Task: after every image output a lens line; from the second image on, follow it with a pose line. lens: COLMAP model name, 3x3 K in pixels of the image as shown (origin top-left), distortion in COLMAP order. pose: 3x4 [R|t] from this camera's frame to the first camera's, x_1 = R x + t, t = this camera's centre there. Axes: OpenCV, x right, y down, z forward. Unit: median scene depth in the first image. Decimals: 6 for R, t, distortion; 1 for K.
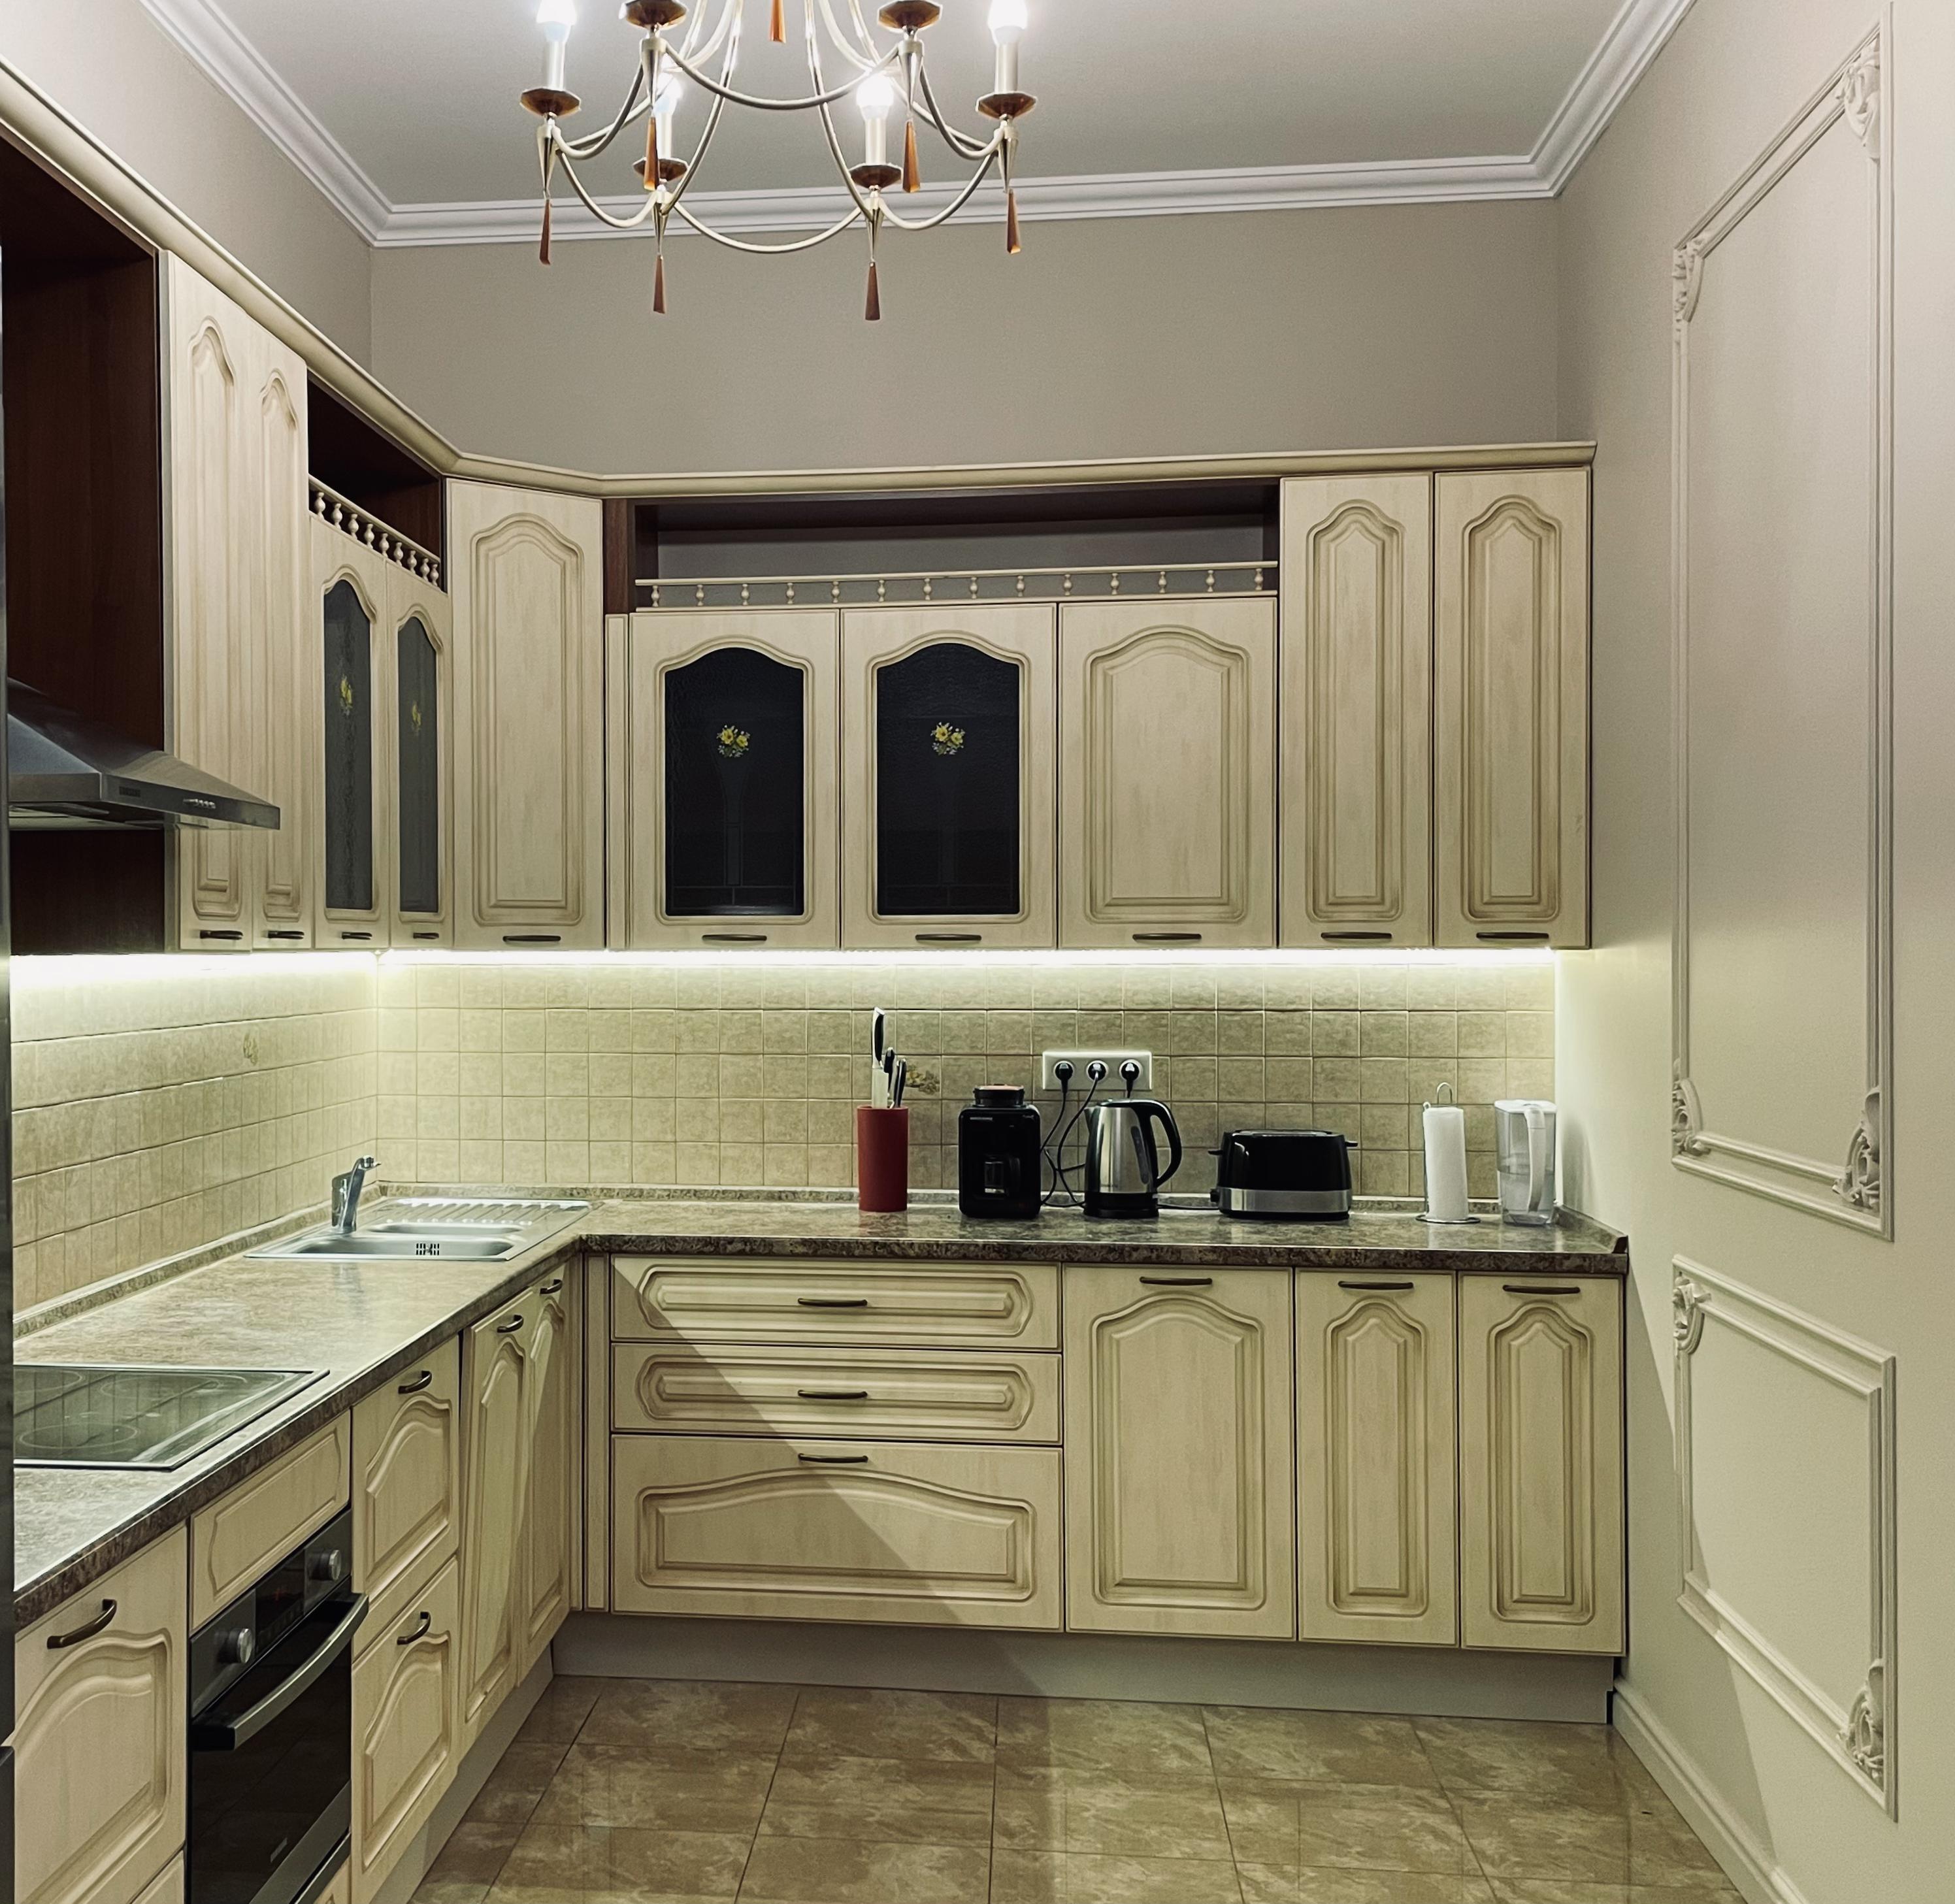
lens RADIAL K [[2143.8, 0, 972.5], [0, 2143.8, 914.6], [0, 0, 1]] dist [0.114667, -0.264073]
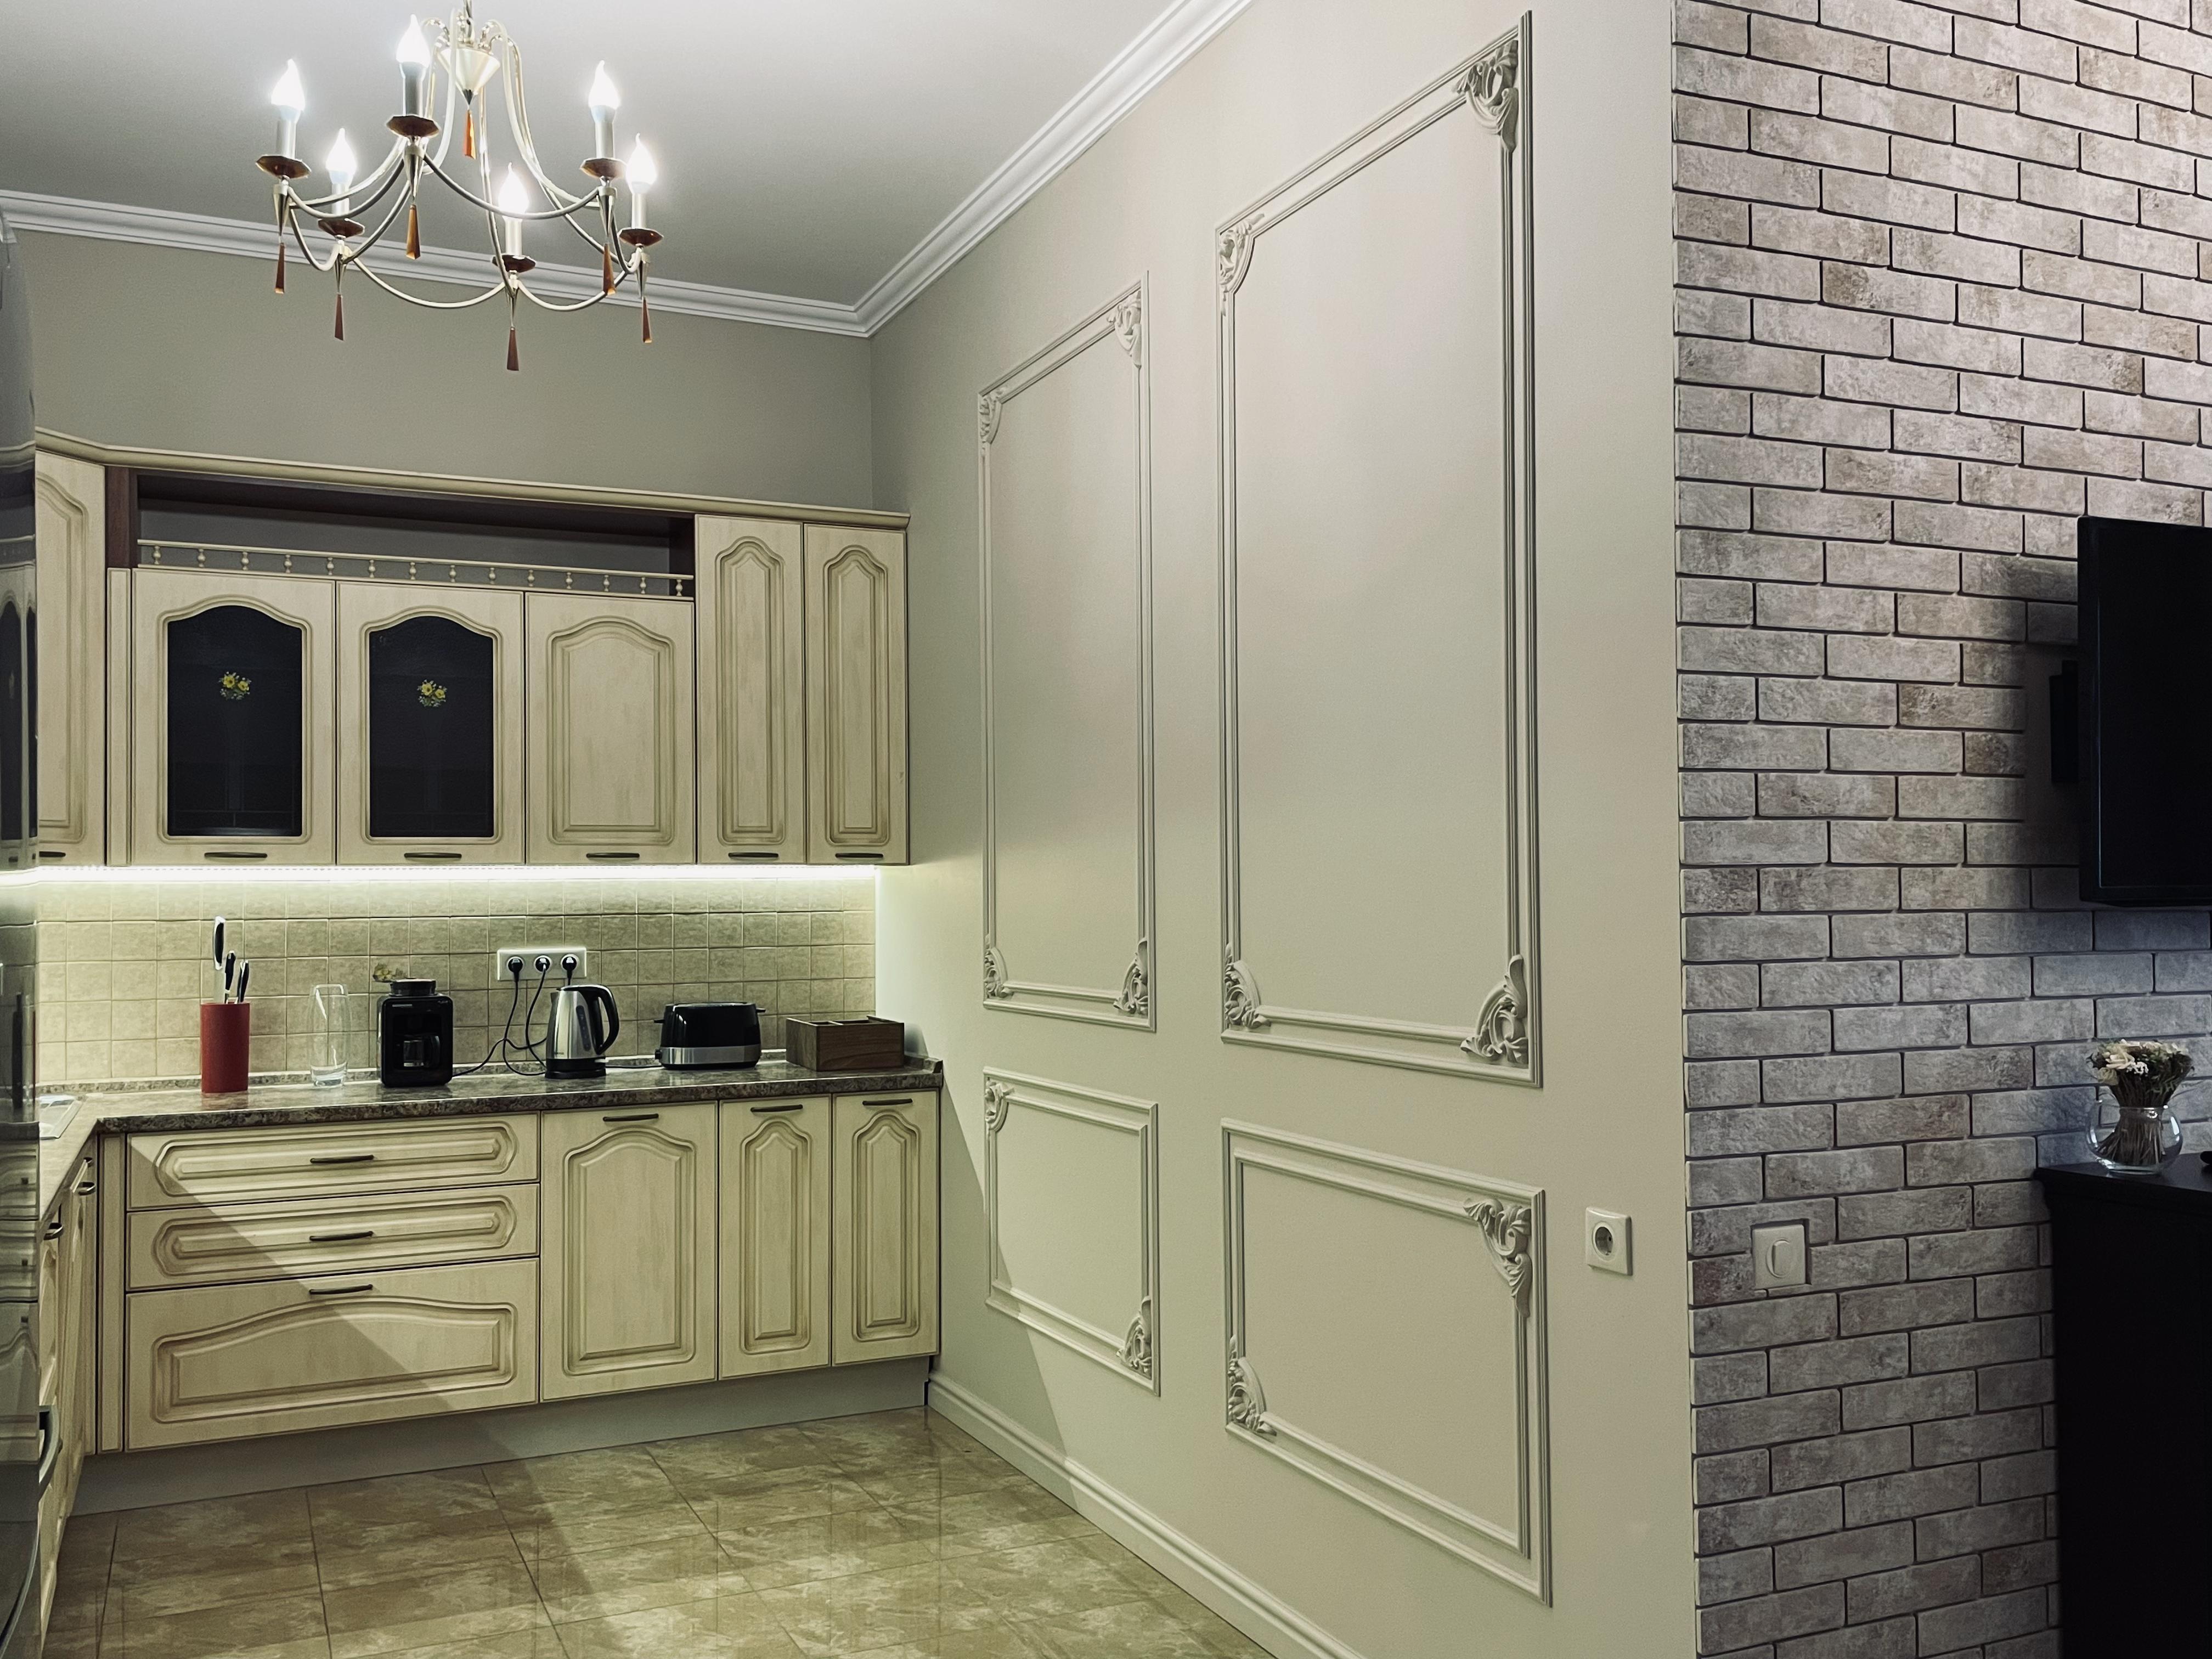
lens RADIAL K [[1898.4, 0, 1158.4], [0, 1898.4, 833.4], [0, 0, 1]] dist [0.092776, -0.122319]
pose [[0.829343, 0.011140, 0.558629, -0.286041], [0.007082, 0.999511, -0.030446, 0.034909], [-0.558695, 0.029206, 0.828859, -0.142568]]
